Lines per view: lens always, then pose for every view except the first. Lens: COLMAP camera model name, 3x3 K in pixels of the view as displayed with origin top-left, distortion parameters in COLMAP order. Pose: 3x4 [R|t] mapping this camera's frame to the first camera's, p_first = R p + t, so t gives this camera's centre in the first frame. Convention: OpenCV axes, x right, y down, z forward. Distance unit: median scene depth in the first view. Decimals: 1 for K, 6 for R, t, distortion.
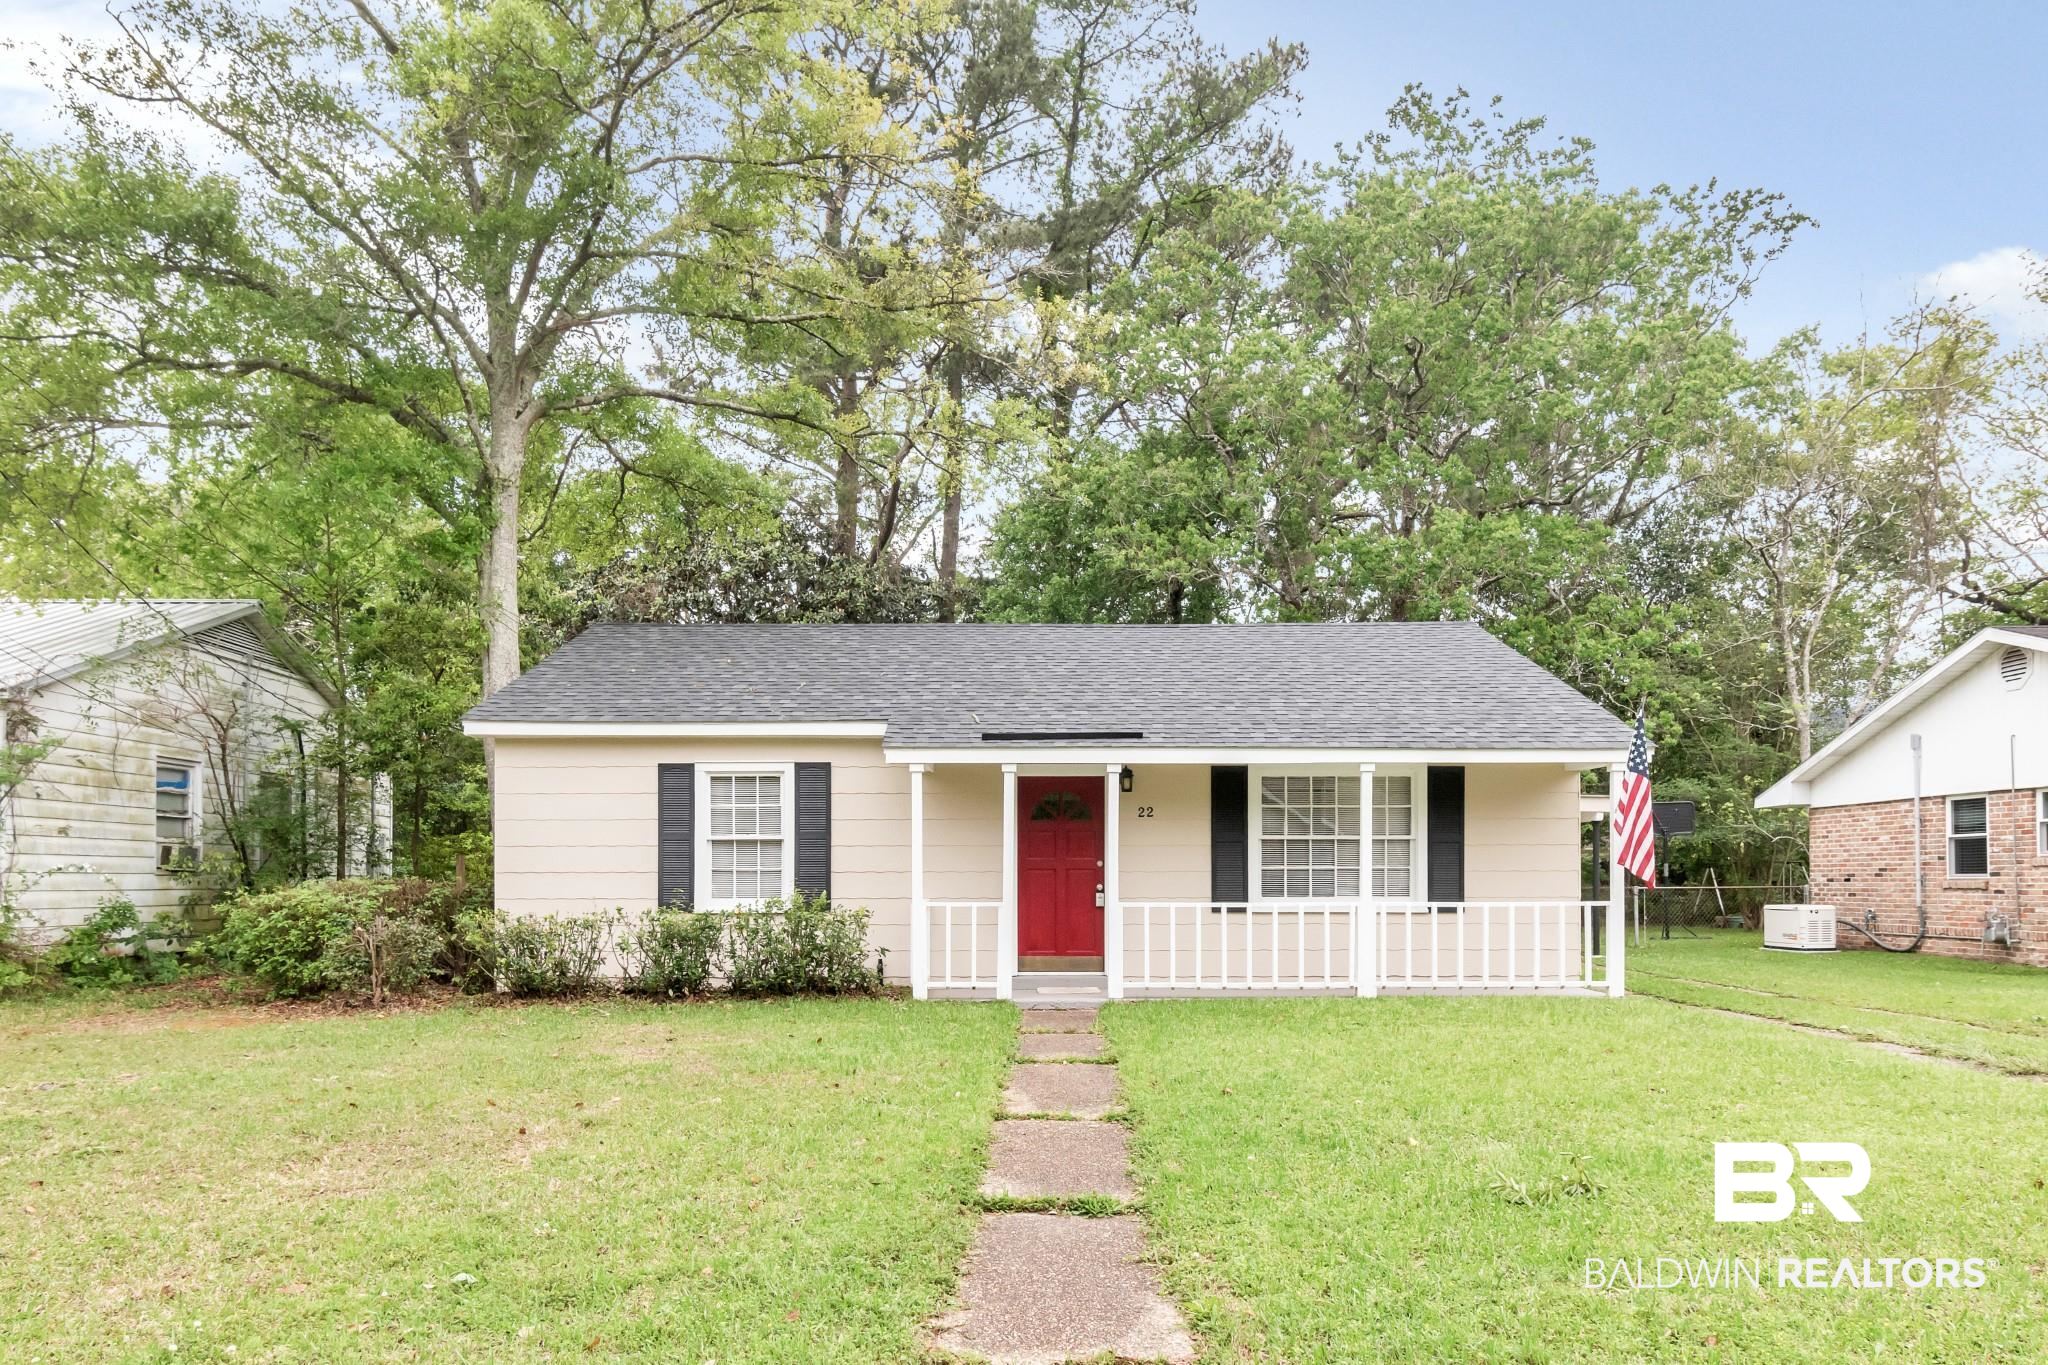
lens RADIAL K [[1238.6, 0, 1026.8], [0, 1238.6, 870.0], [0, 0, 1]] dist [-0.024522, -0.000661]
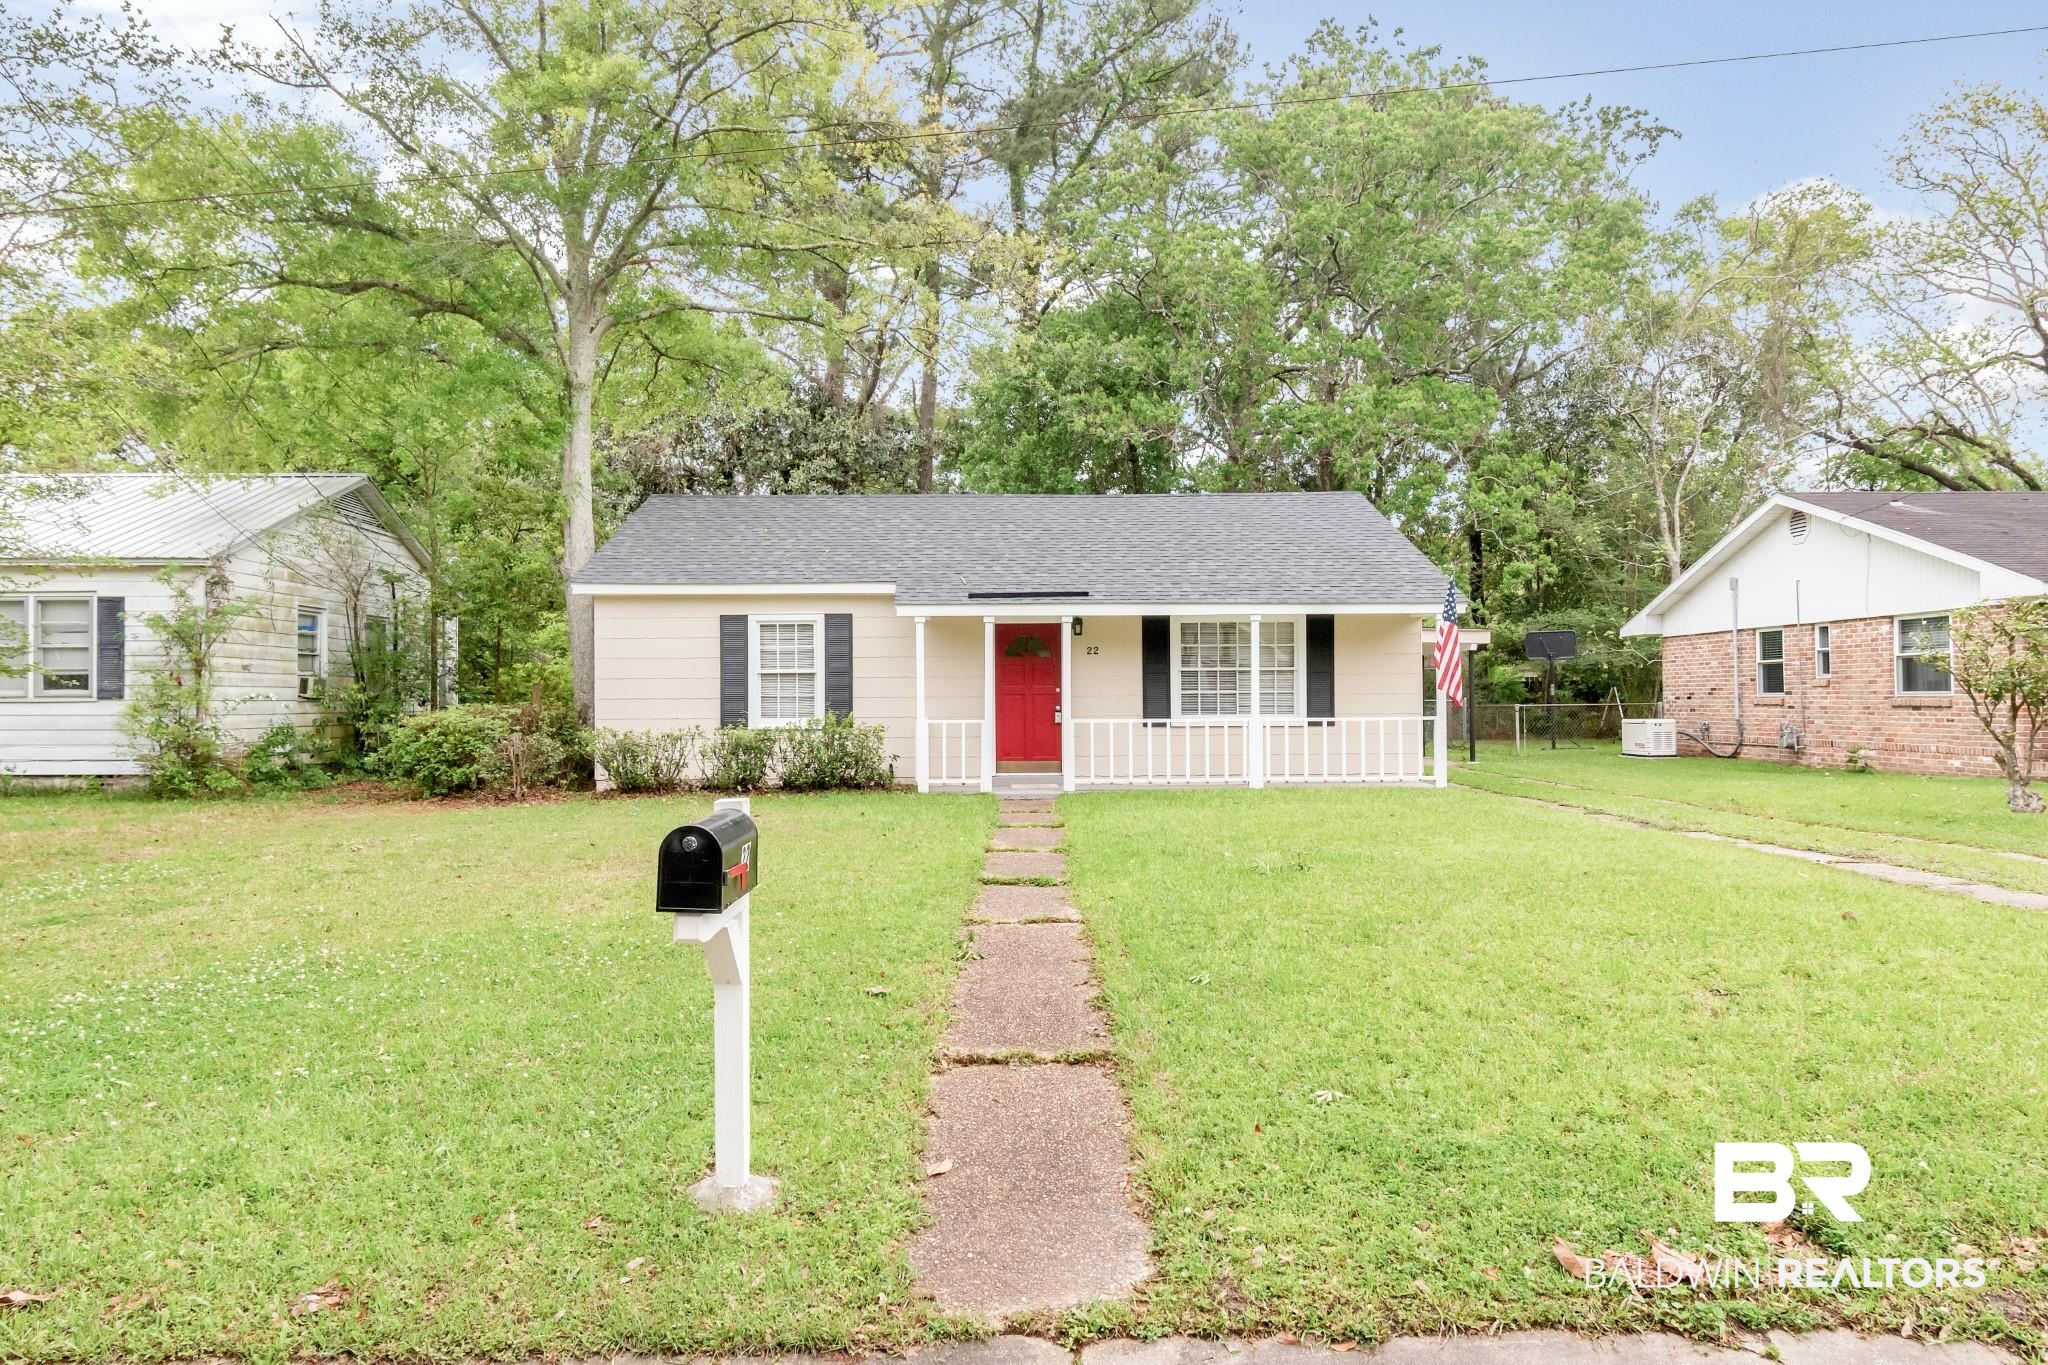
lens RADIAL K [[1238.8, 0, 1024.0], [0, 1238.8, 682.5], [0, 0, 1]] dist [-0.063147, -0.000336]
pose [[0.999766, -0.004836, 0.021062, -0.003957], [0.004957, 0.999971, -0.005701, -0.005053], [-0.021034, 0.005804, 0.999762, -0.263896]]
